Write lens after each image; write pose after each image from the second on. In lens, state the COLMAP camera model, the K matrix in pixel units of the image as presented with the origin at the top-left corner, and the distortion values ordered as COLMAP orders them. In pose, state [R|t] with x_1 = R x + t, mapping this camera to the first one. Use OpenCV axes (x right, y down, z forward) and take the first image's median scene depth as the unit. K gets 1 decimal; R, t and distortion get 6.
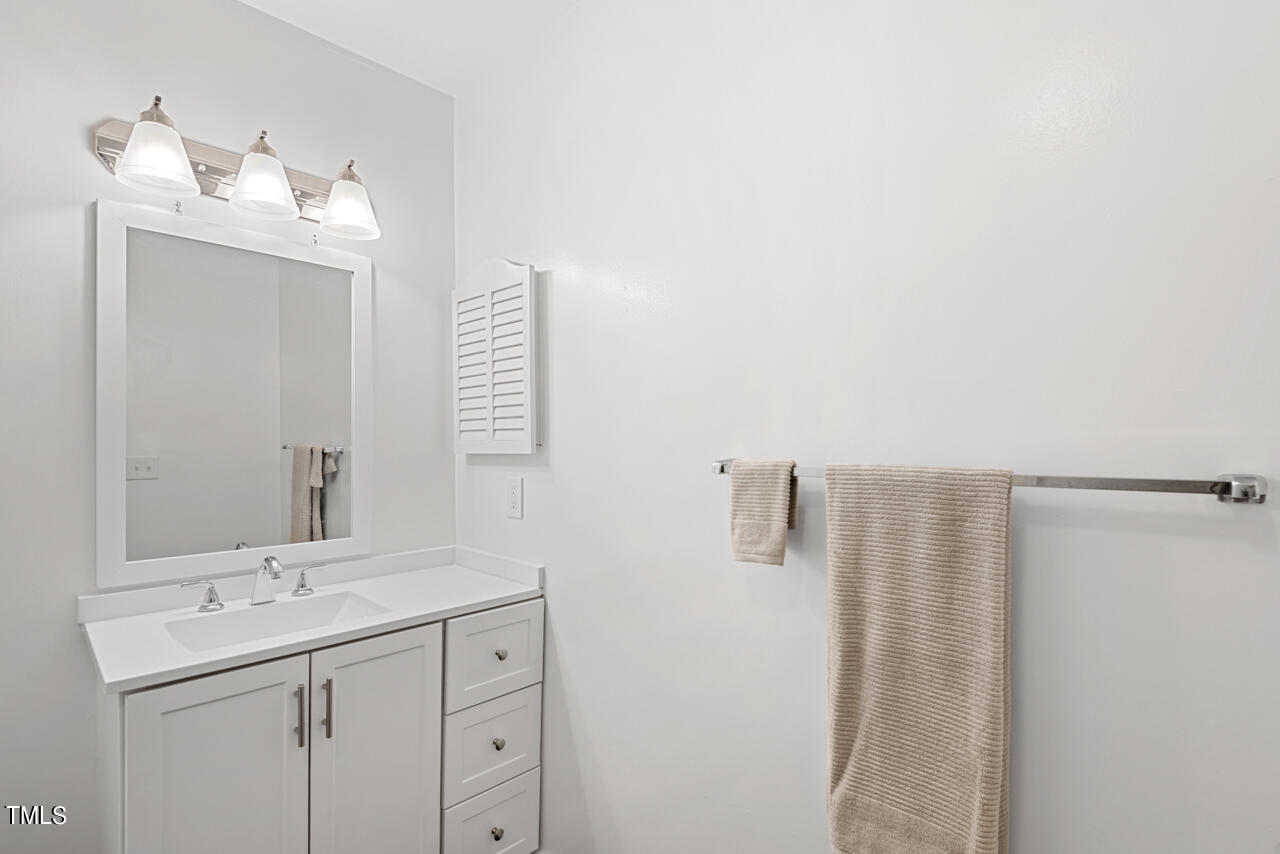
lens RADIAL K [[606.6, 0, 639.5], [0, 606.6, 437.1], [0, 0, 1]] dist [0.000271, -0.000347]
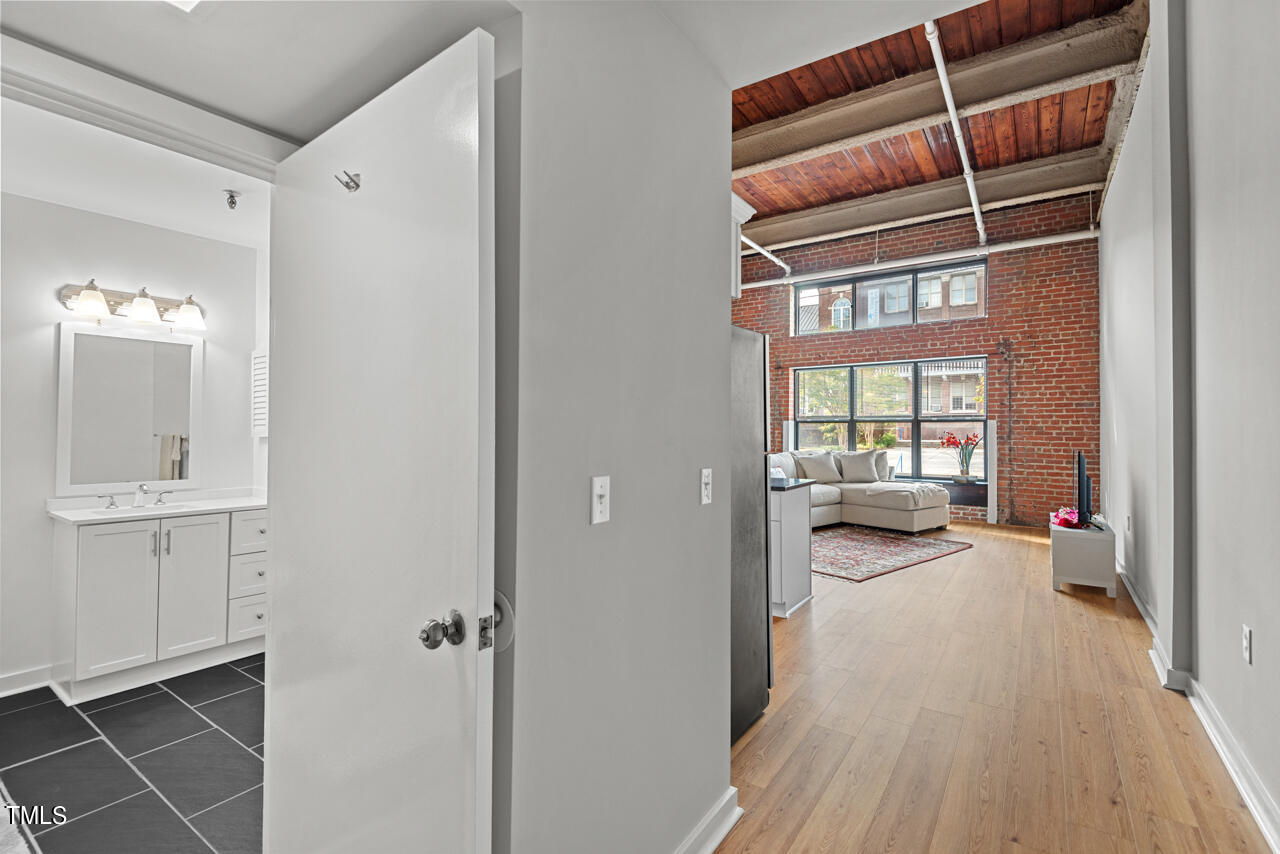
lens RADIAL K [[581.2, 0, 638.4], [0, 581.2, 419.8], [0, 0, 1]] dist [0.038515, -0.026835]
pose [[0.988415, 0.010492, 0.151410, 0.816720], [-0.007992, 0.999822, -0.017108, -0.009975], [-0.151563, 0.015700, 0.988323, -1.345367]]
